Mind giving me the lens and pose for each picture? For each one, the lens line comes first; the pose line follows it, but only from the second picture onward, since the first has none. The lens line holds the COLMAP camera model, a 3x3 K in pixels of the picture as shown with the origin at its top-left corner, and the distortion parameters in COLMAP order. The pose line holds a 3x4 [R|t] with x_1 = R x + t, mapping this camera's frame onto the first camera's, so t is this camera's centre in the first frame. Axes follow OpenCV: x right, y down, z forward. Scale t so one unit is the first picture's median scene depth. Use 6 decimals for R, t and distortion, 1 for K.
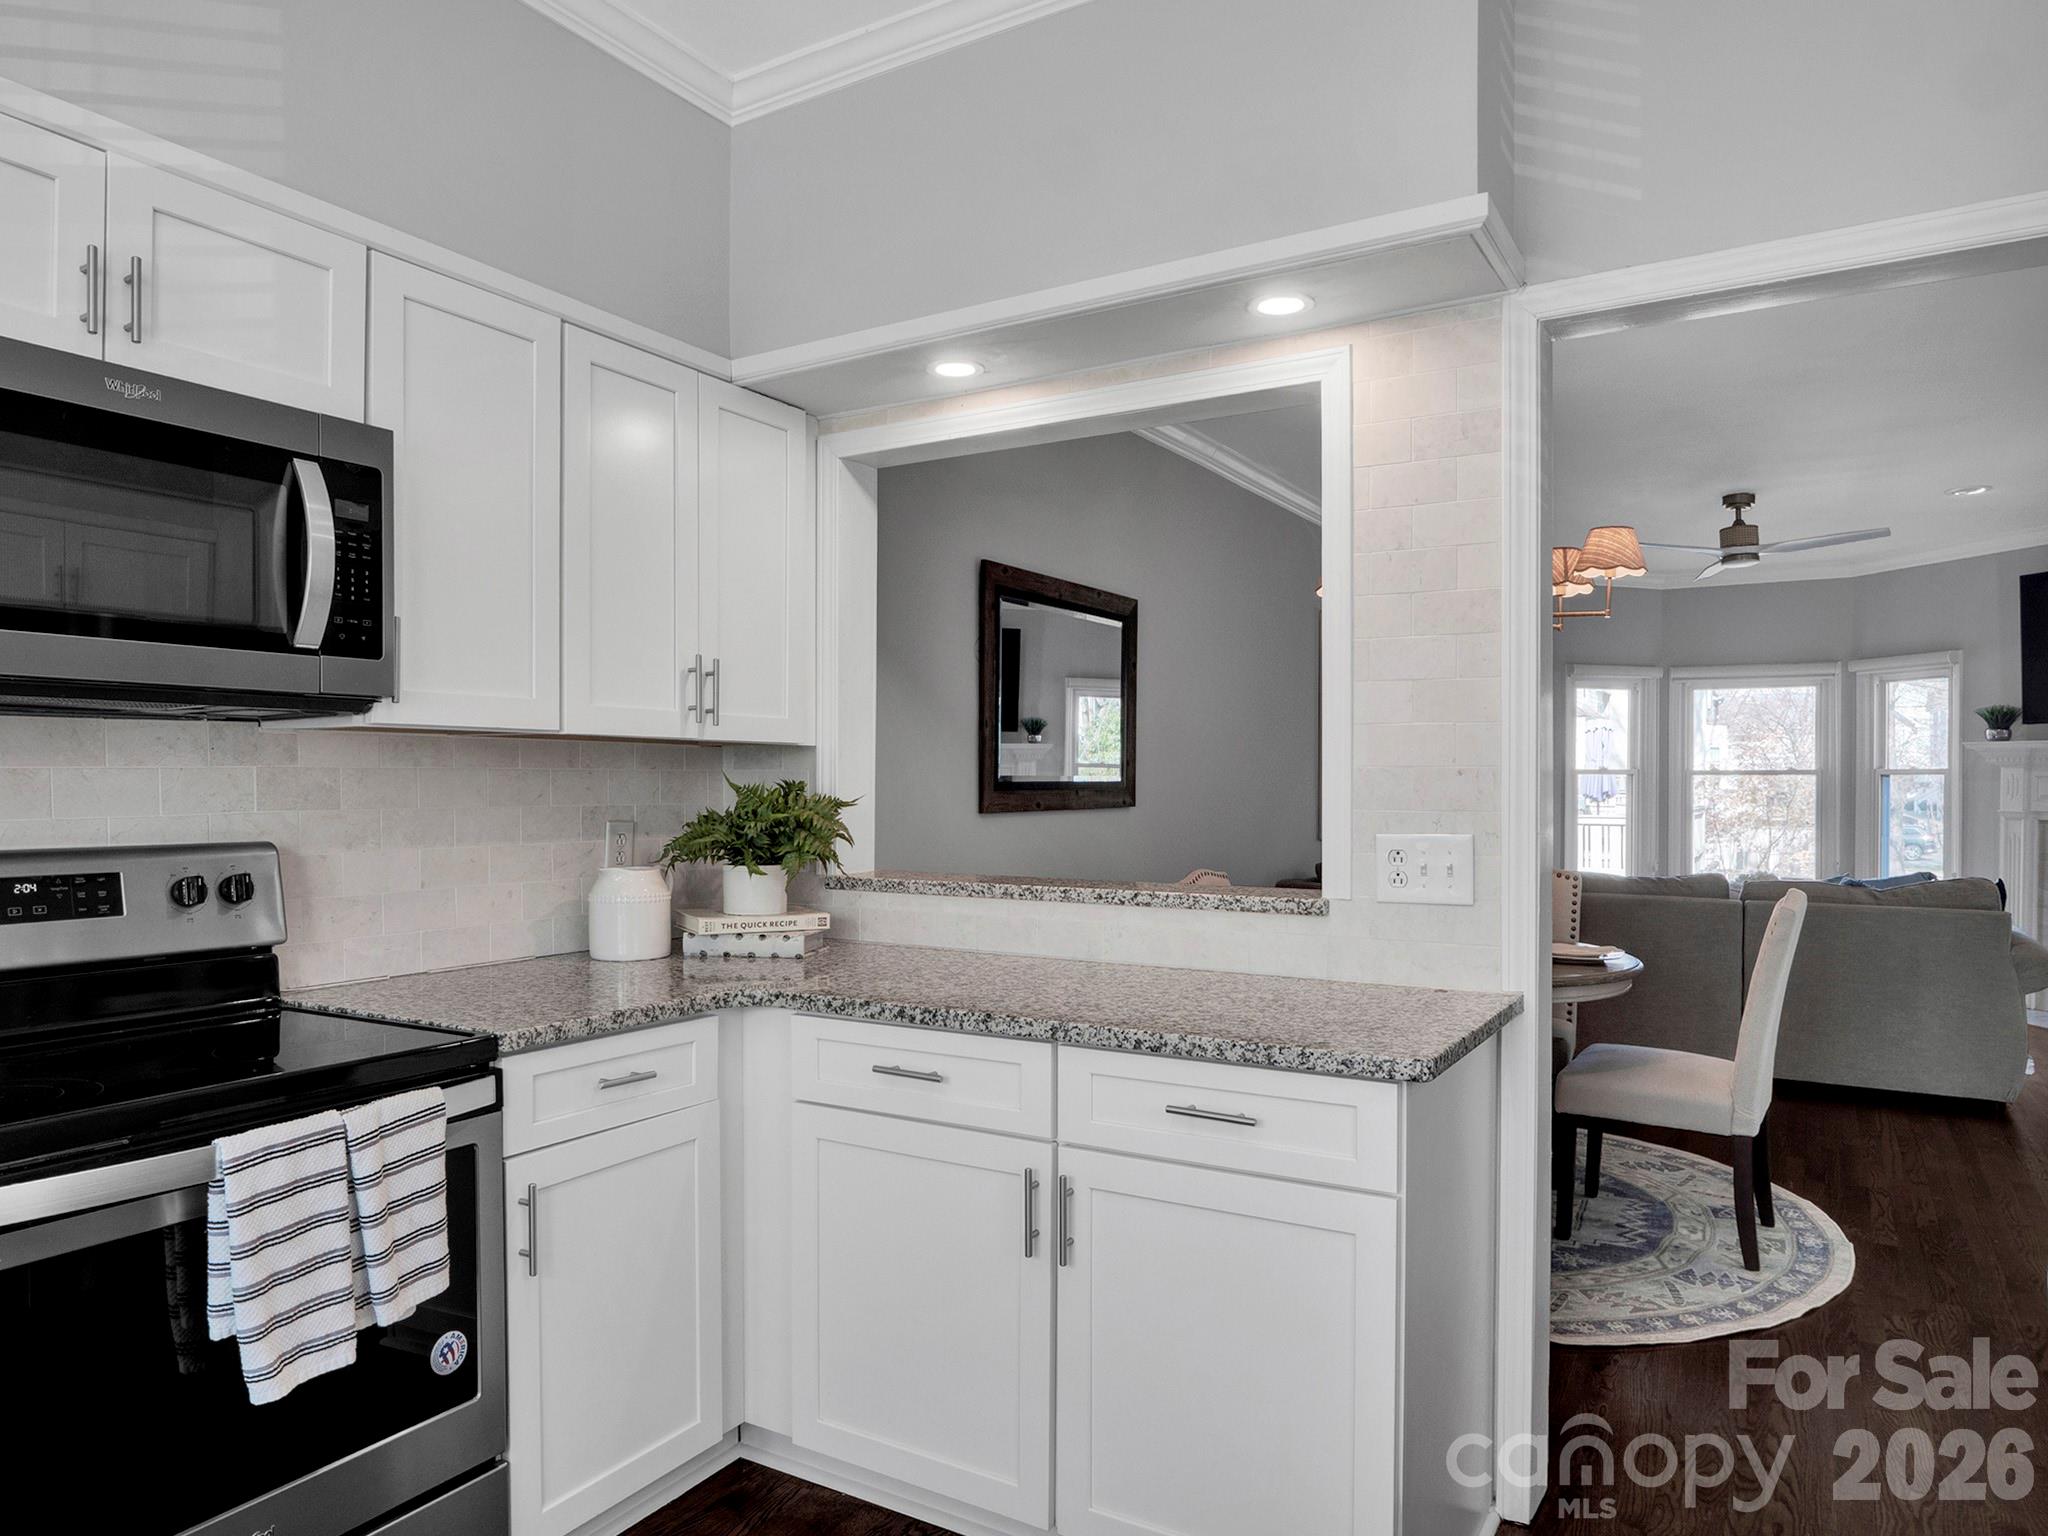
lens RADIAL K [[1285.8, 0, 1024.0], [0, 1285.8, 768.0], [0, 0, 1]] dist [-0.016336, 0.003164]
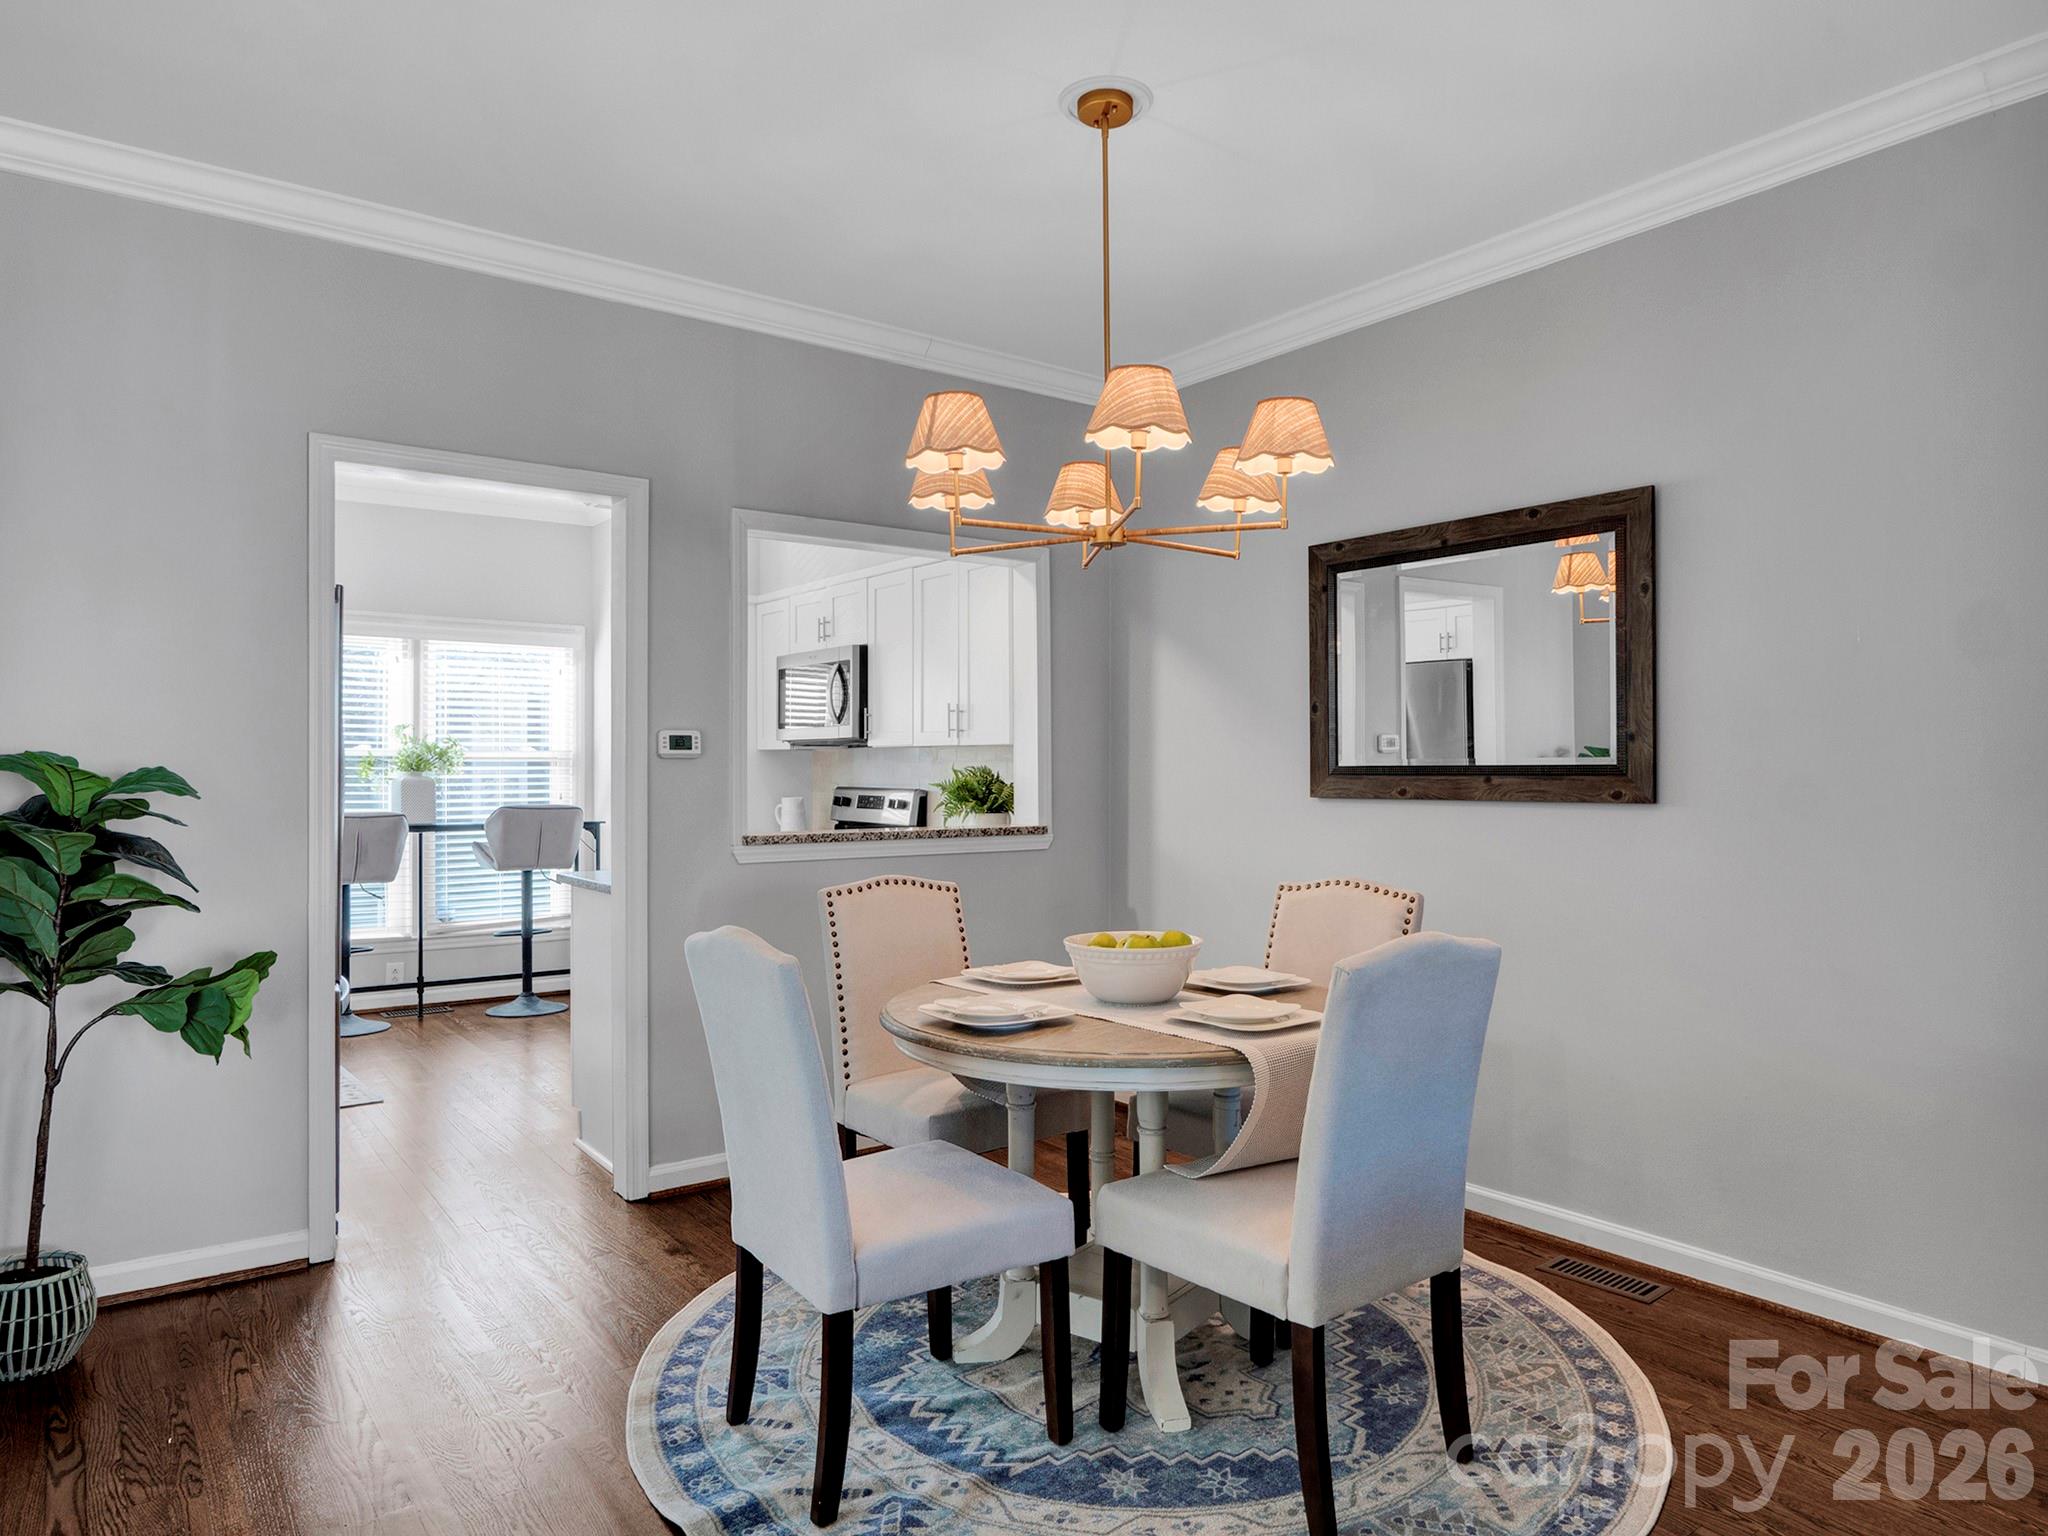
lens RADIAL K [[1285.8, 0, 1024.0], [0, 1285.8, 768.0], [0, 0, 1]] dist [-0.016336, 0.003164]
pose [[-0.370448, -0.002064, -0.928851, 0.965932], [0.009464, 0.999937, -0.005996, 0.015561], [0.928805, -0.011012, -0.370405, 1.135006]]
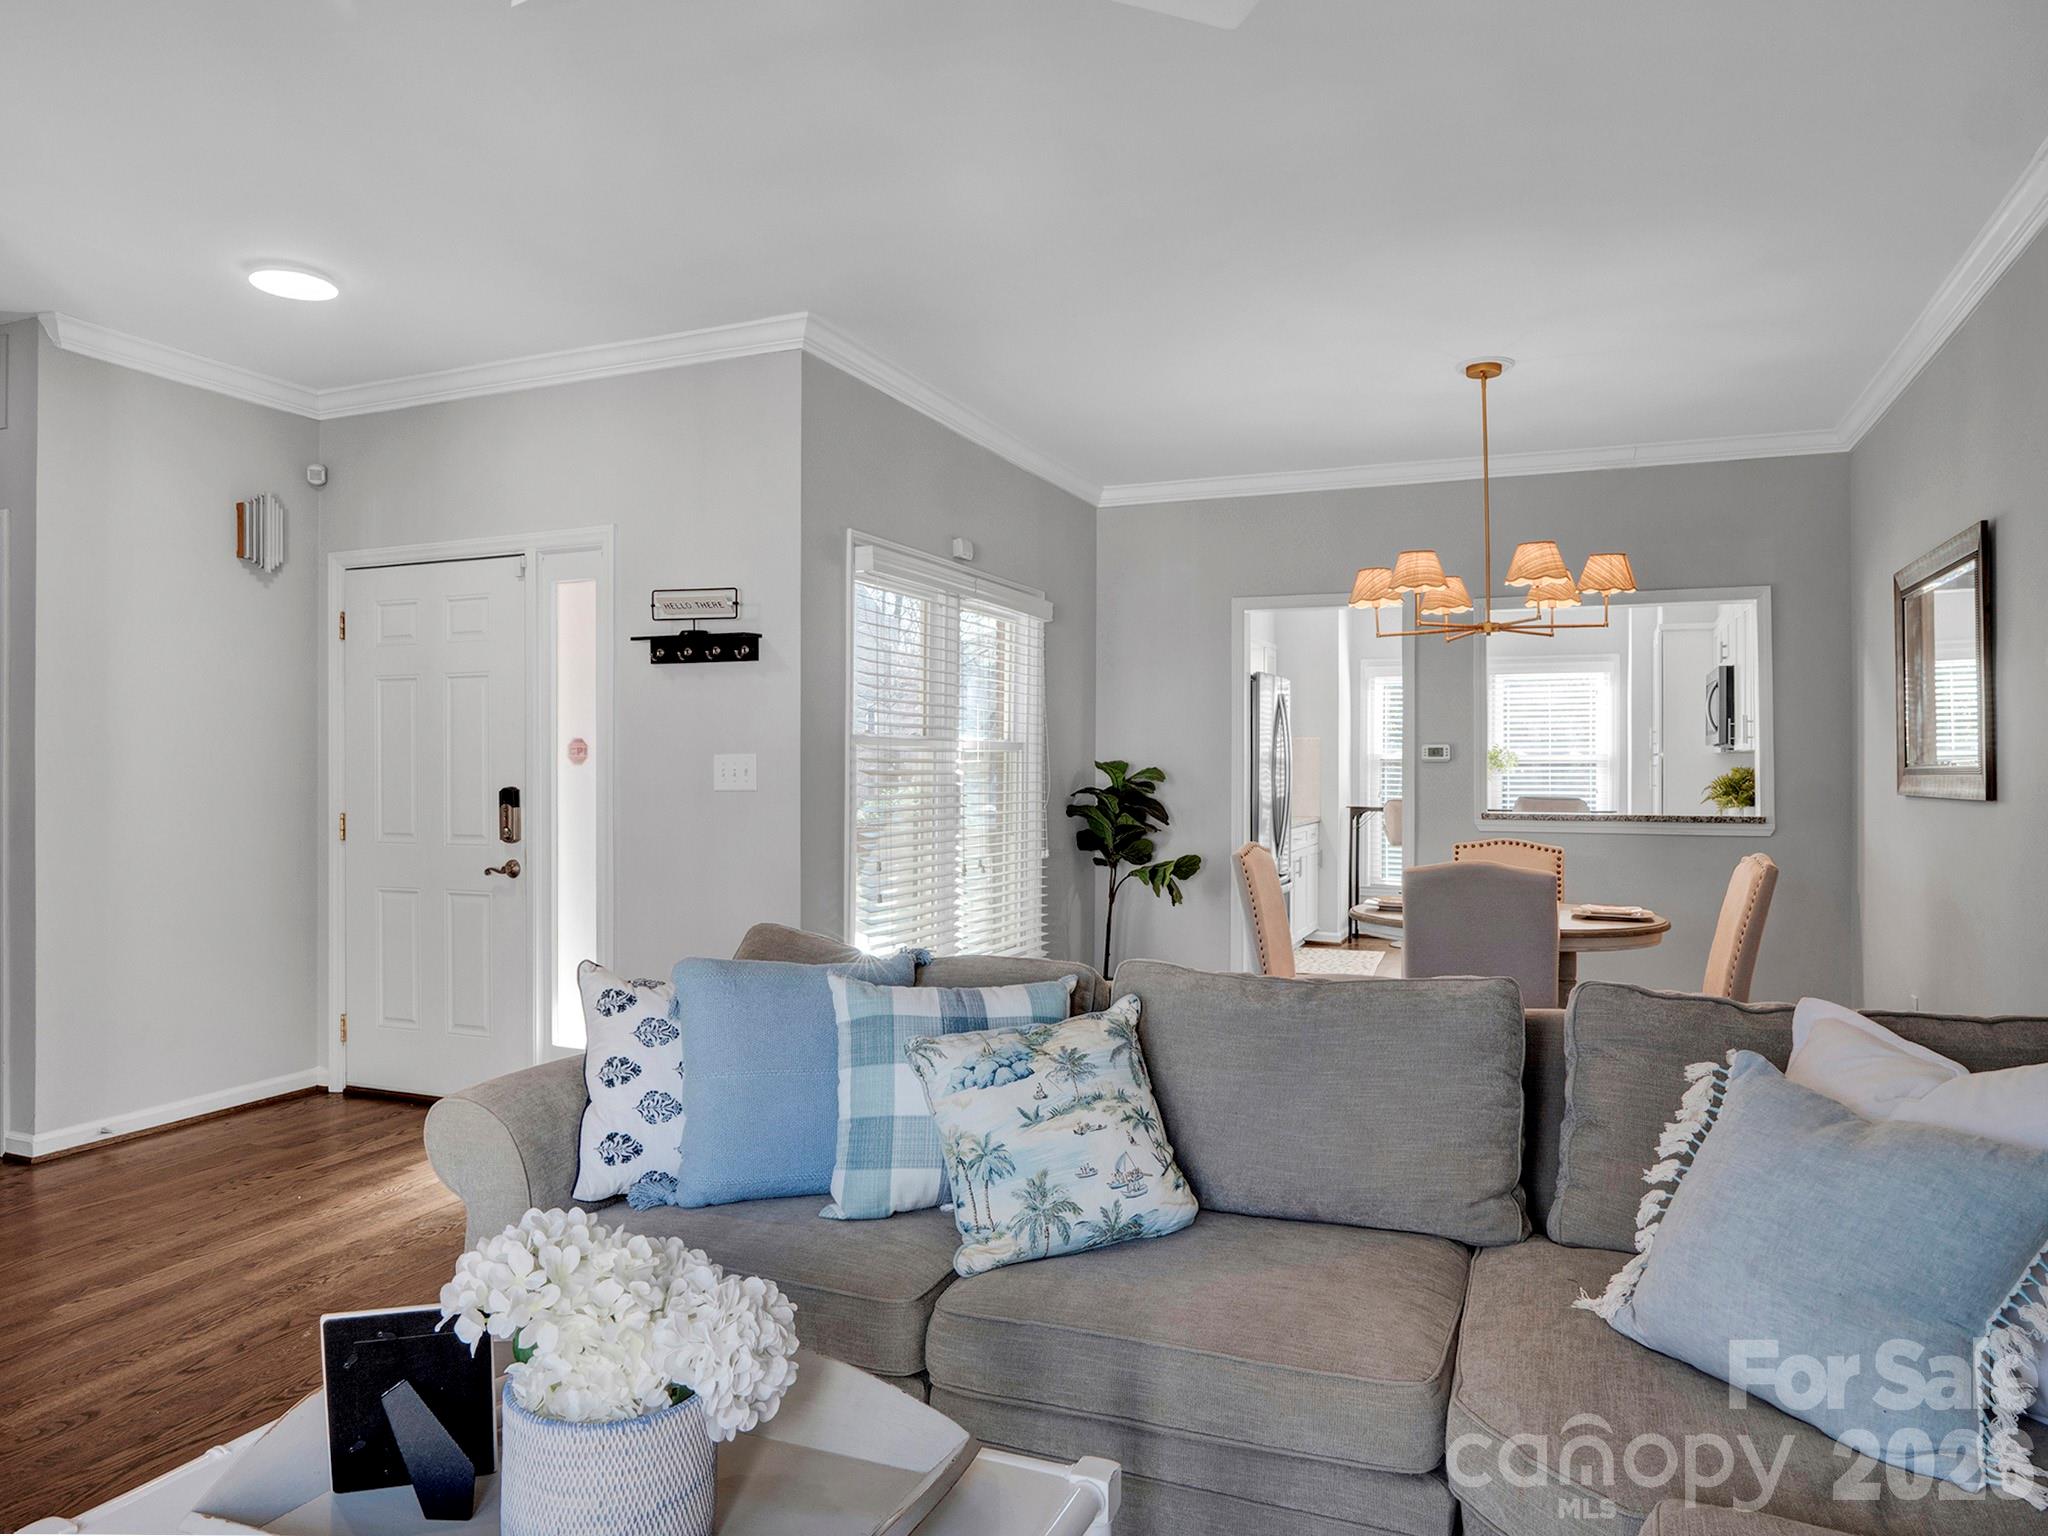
lens RADIAL K [[1358.5, 0, 1024.0], [0, 1358.5, 768.0], [0, 0, 1]] dist [-0.010204, -0.001666]
pose [[-0.985702, -0.006226, -0.168383, 0.923205], [-0.004455, 0.999931, -0.010896, 0.026808], [0.168439, -0.009990, -0.985662, 2.020543]]
